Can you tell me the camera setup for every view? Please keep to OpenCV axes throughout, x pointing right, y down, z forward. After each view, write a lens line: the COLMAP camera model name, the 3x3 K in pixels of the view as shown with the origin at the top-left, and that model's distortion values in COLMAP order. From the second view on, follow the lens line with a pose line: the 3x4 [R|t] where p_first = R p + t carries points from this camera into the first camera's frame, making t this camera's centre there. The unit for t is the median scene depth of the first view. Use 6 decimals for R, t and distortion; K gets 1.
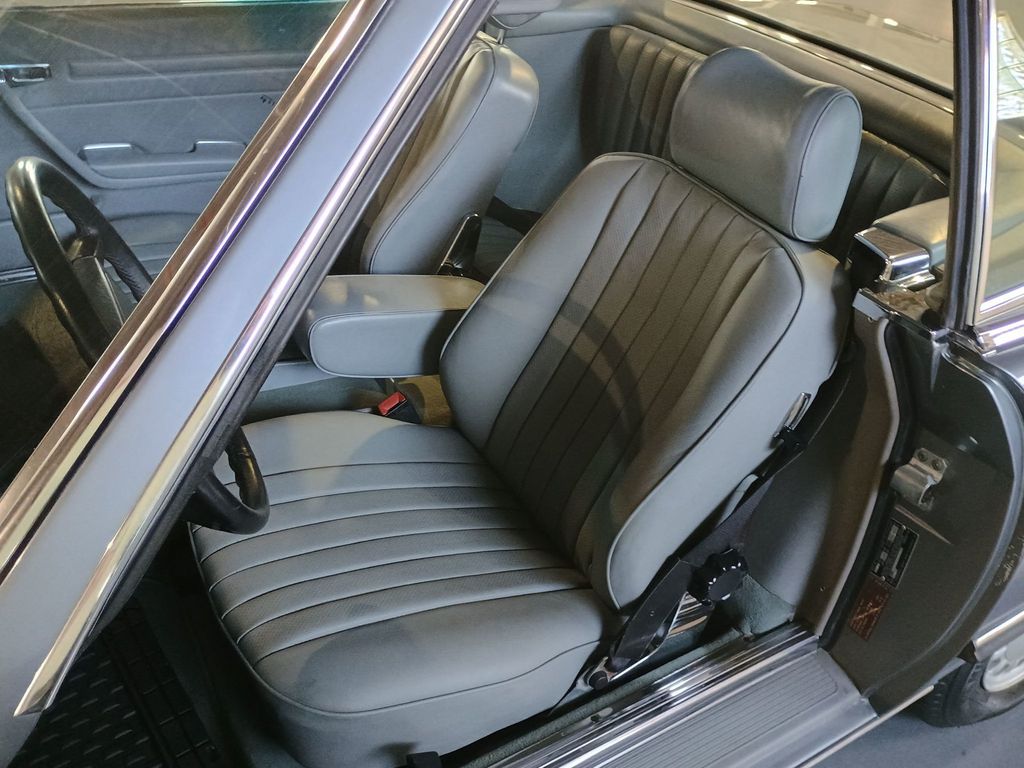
lens RADIAL K [[881.0, 0, 518.4], [0, 881.0, 381.0], [0, 0, 1]] dist [0.049804, -0.073007]
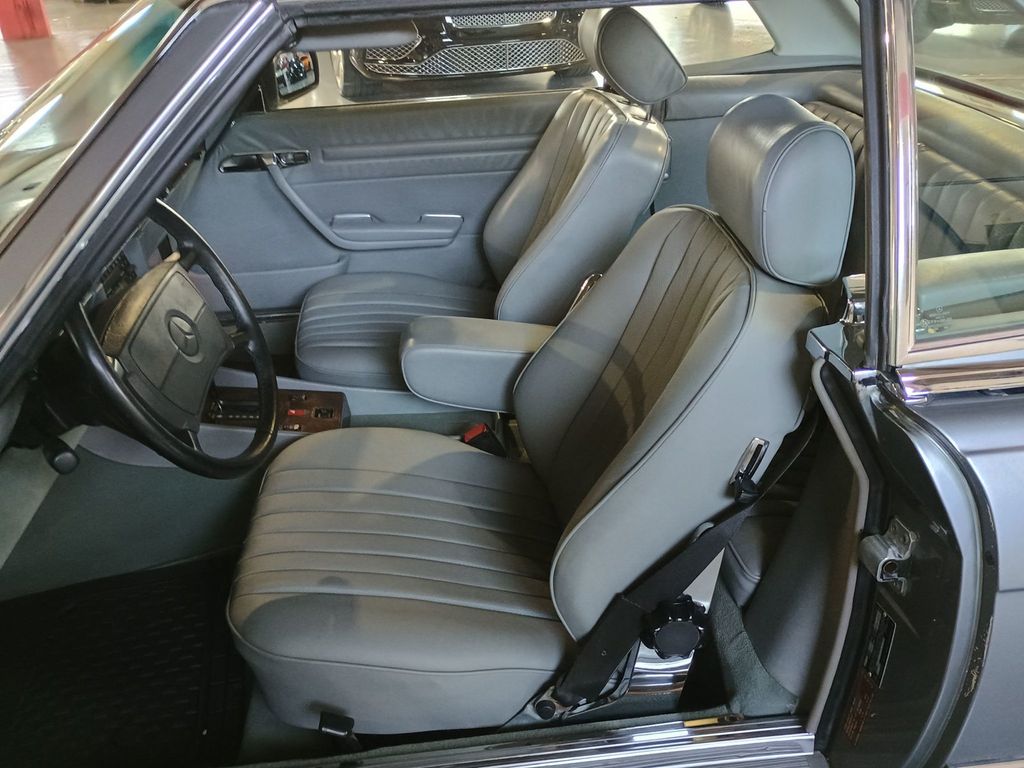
lens RADIAL K [[881.0, 0, 514.9], [0, 881.0, 387.6], [0, 0, 1]] dist [0.049804, -0.073007]
pose [[0.896065, 0.089934, -0.434717, 0.458339], [-0.142533, 0.985701, -0.089877, 0.075430], [0.420418, 0.142497, 0.896071, 0.042075]]
